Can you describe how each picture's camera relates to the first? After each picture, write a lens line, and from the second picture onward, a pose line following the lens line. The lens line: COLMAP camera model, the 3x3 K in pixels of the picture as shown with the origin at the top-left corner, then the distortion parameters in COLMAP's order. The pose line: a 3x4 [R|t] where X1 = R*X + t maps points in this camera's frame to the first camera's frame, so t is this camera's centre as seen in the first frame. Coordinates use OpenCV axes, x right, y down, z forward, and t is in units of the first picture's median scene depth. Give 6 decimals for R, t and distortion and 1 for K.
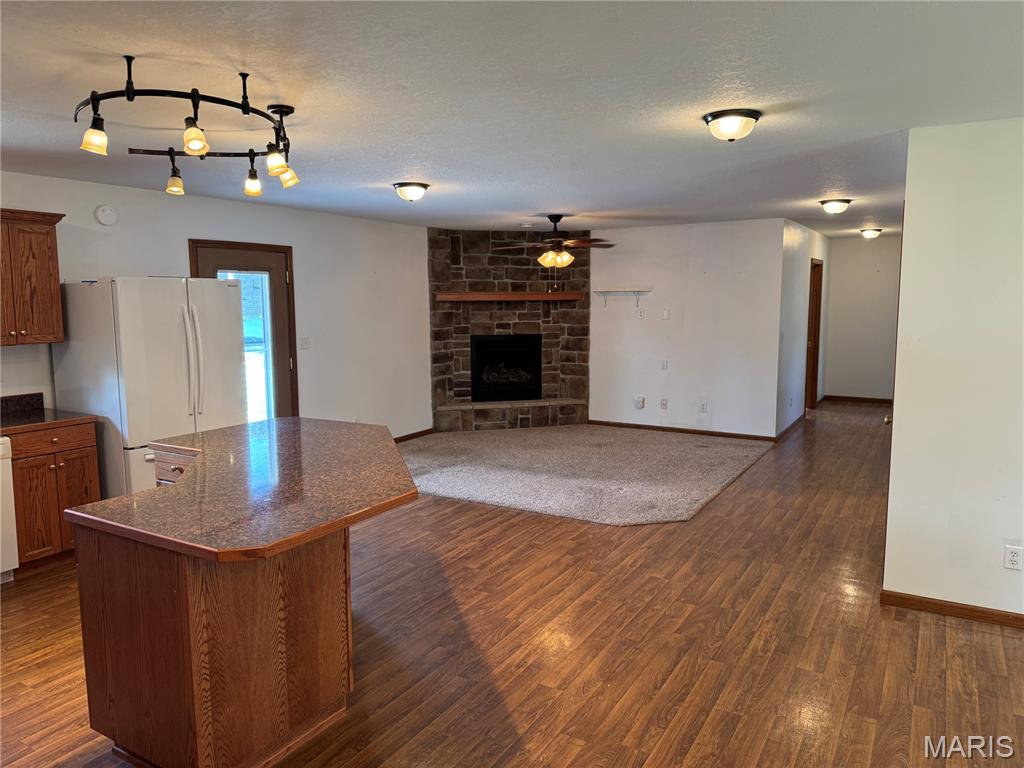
lens RADIAL K [[722.4, 0, 514.1], [0, 722.4, 384.4], [0, 0, 1]] dist [0.038419, -0.046596]
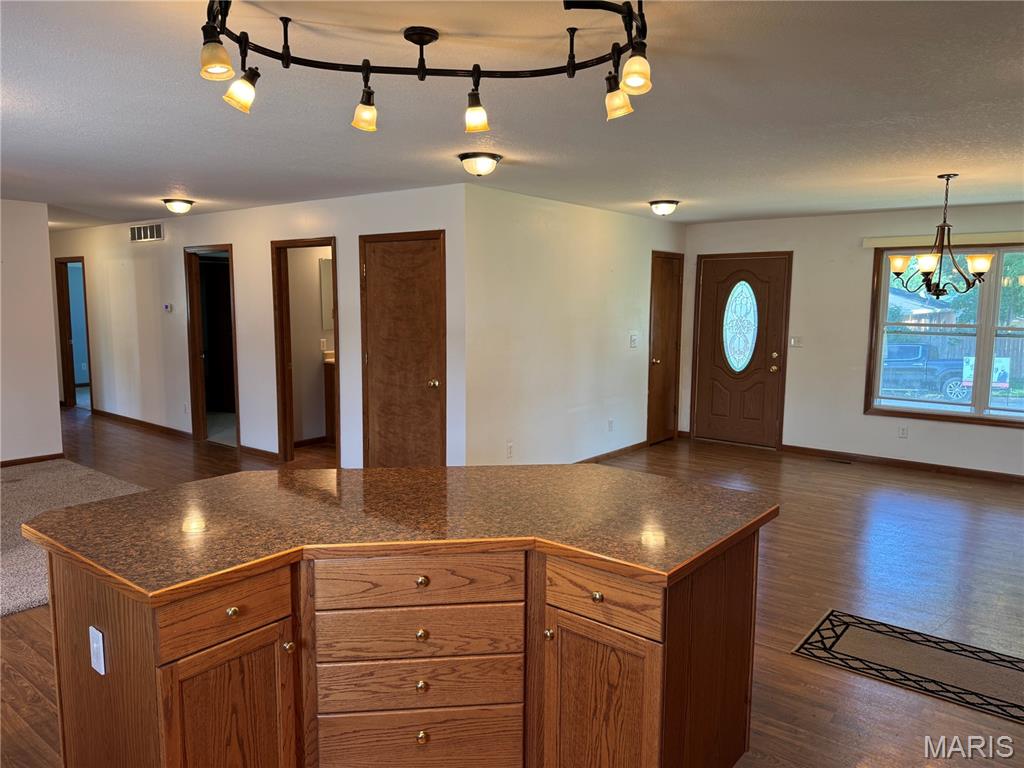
lens RADIAL K [[722.4, 0, 509.8], [0, 722.4, 390.2], [0, 0, 1]] dist [0.038419, -0.046596]
pose [[0.141409, -0.118102, 0.982881, -0.395224], [0.109639, 0.988619, 0.103018, -0.030459], [-0.983861, 0.093195, 0.152748, 0.303022]]
